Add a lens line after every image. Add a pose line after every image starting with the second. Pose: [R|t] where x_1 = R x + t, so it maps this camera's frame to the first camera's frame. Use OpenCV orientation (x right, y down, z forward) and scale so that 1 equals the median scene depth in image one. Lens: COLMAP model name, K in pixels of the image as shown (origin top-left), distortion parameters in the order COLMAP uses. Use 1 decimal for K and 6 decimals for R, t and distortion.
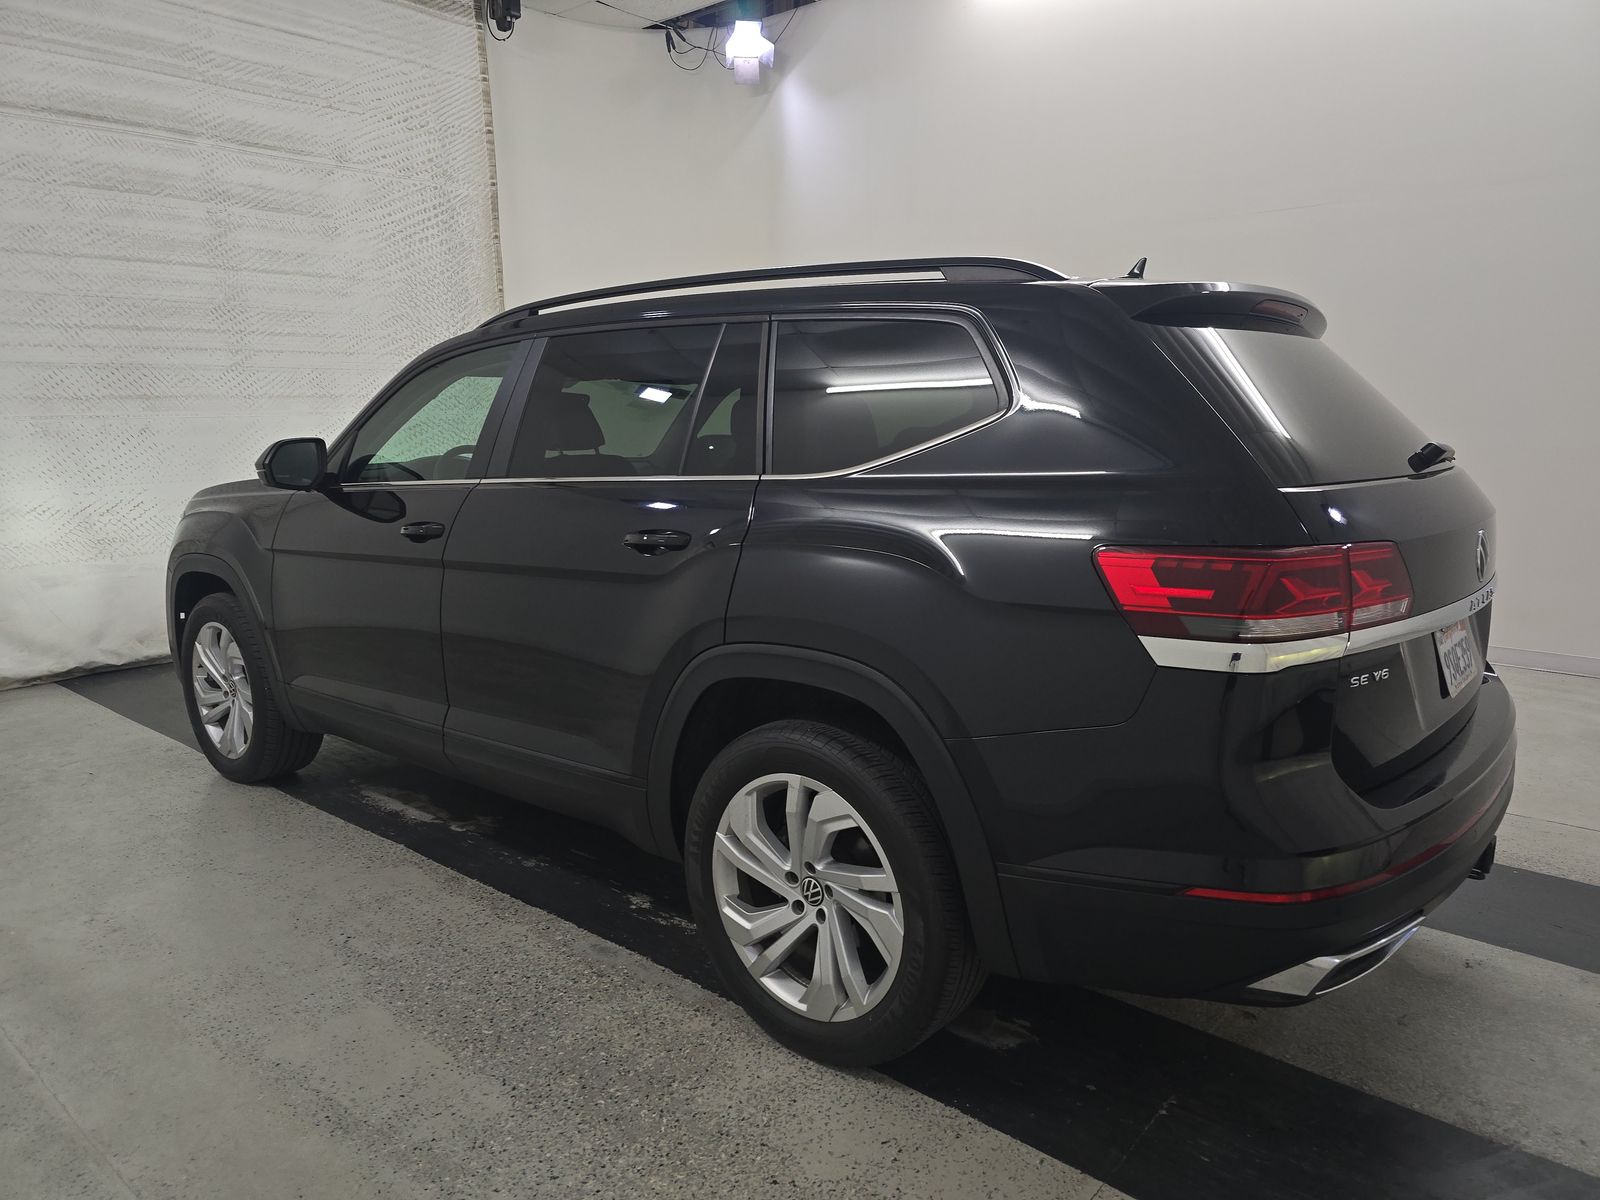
lens RADIAL K [[1070.8, 0, 808.5], [0, 1070.8, 599.5], [0, 0, 1]] dist [0.023867, -0.023473]
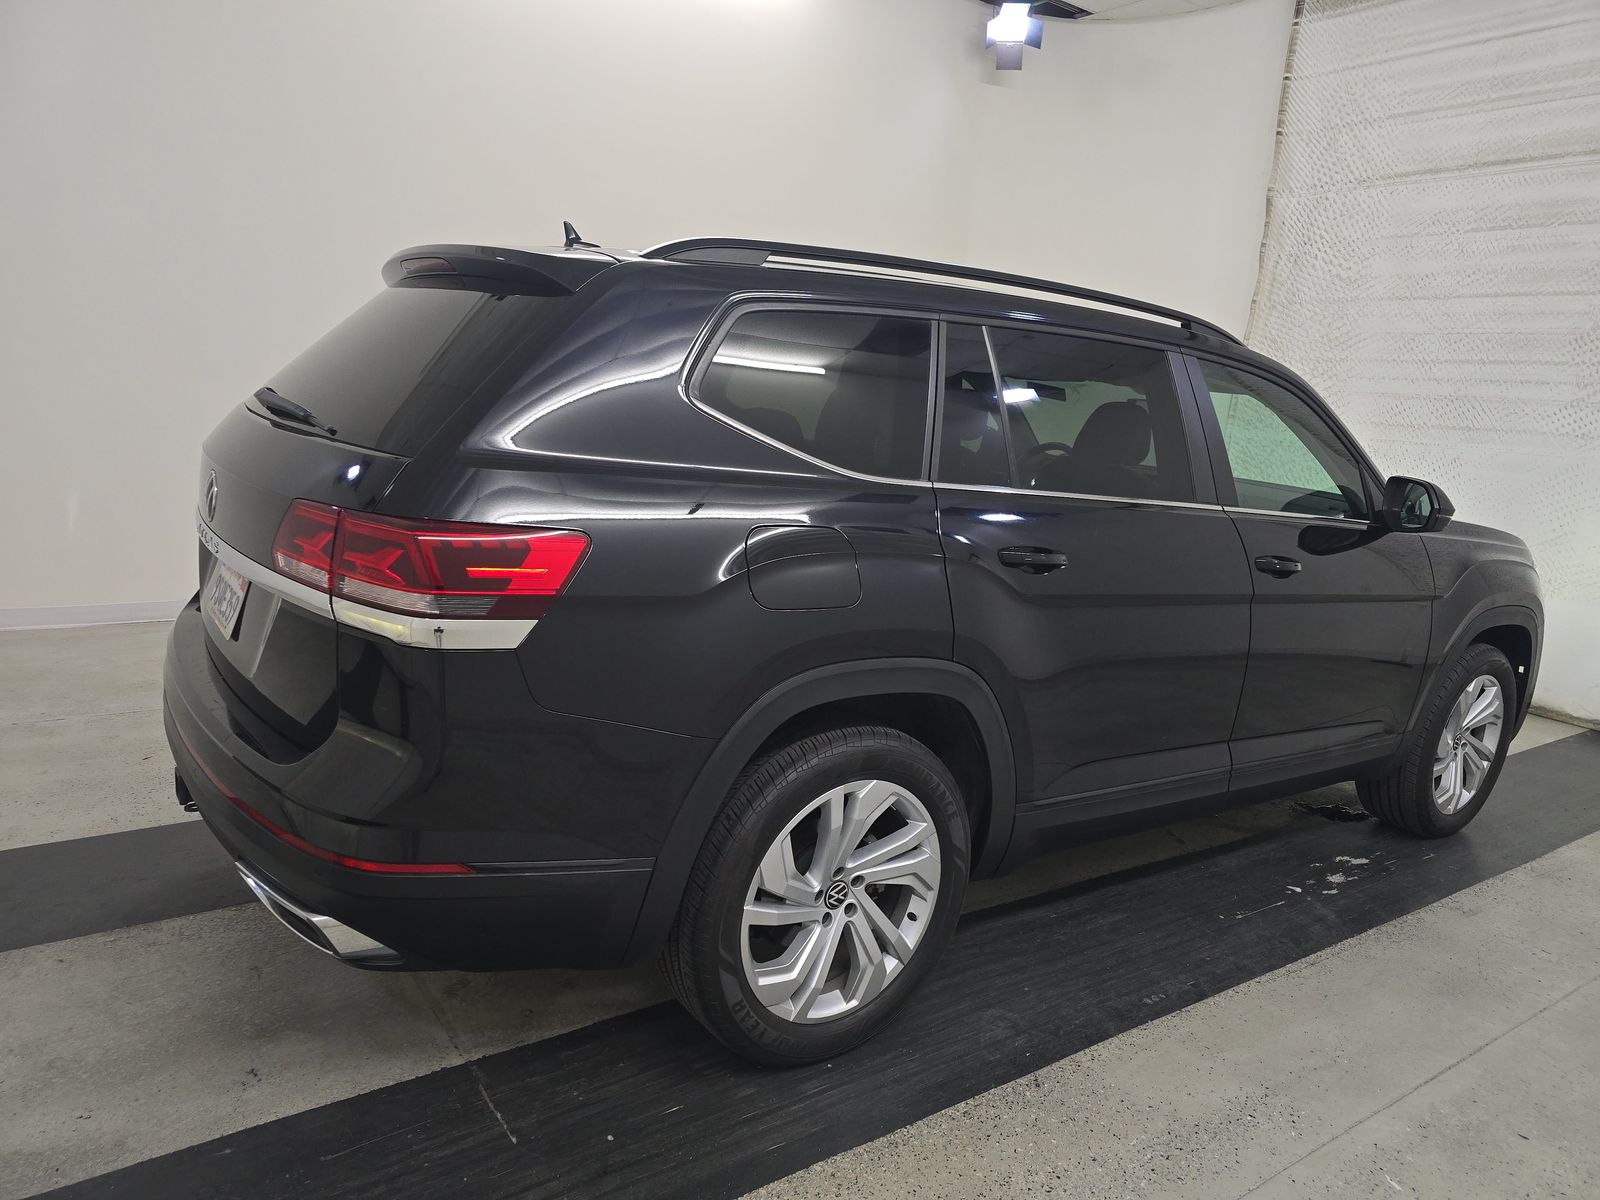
lens RADIAL K [[1070.8, 0, 814.4], [0, 1070.8, 608.5], [0, 0, 1]] dist [0.023867, -0.023473]
pose [[-0.241071, 0.182792, -0.953138, 0.517356], [-0.240963, 0.940077, 0.241232, -0.117596], [0.940118, 0.287825, -0.182579, 0.615954]]
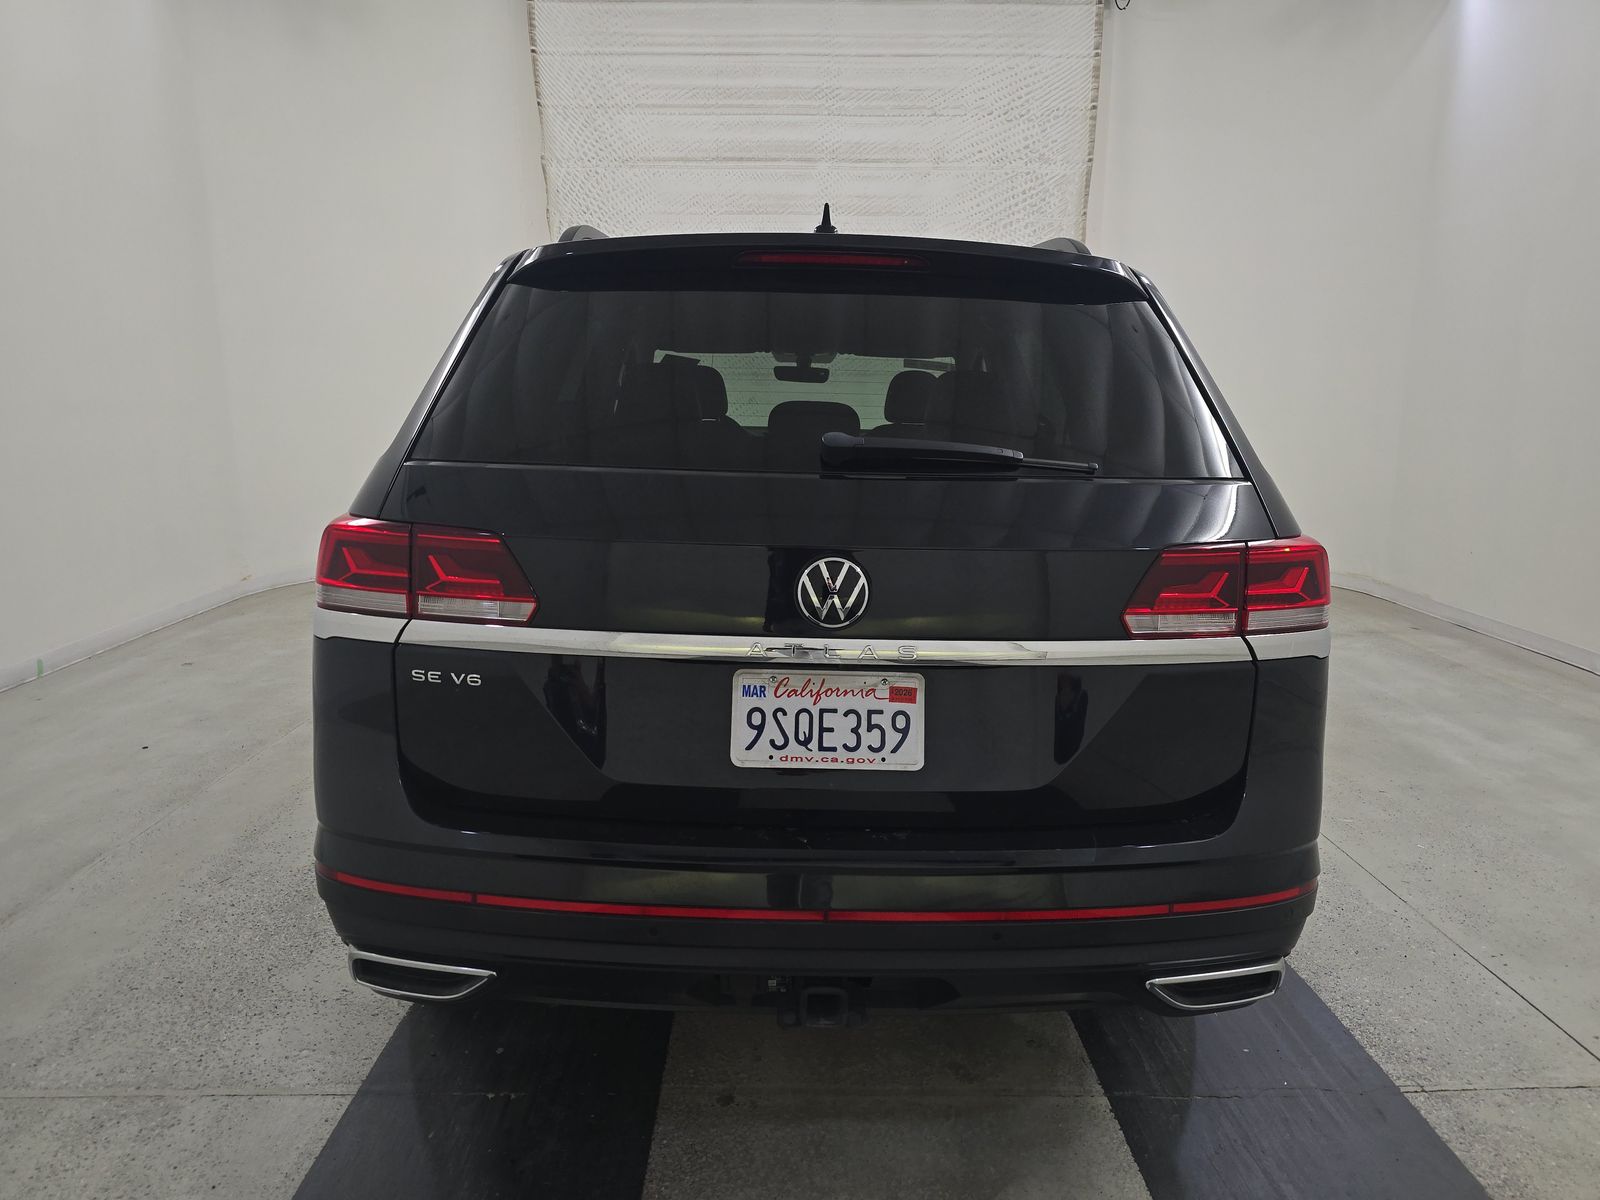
lens RADIAL K [[1070.8, 0, 782.2], [0, 1070.8, 611.5], [0, 0, 1]] dist [0.023867, -0.023473]
pose [[0.655942, 0.169449, -0.735545, 0.389876], [-0.145323, 0.984595, 0.097228, -0.032716], [0.740690, 0.043116, 0.670462, 0.156845]]
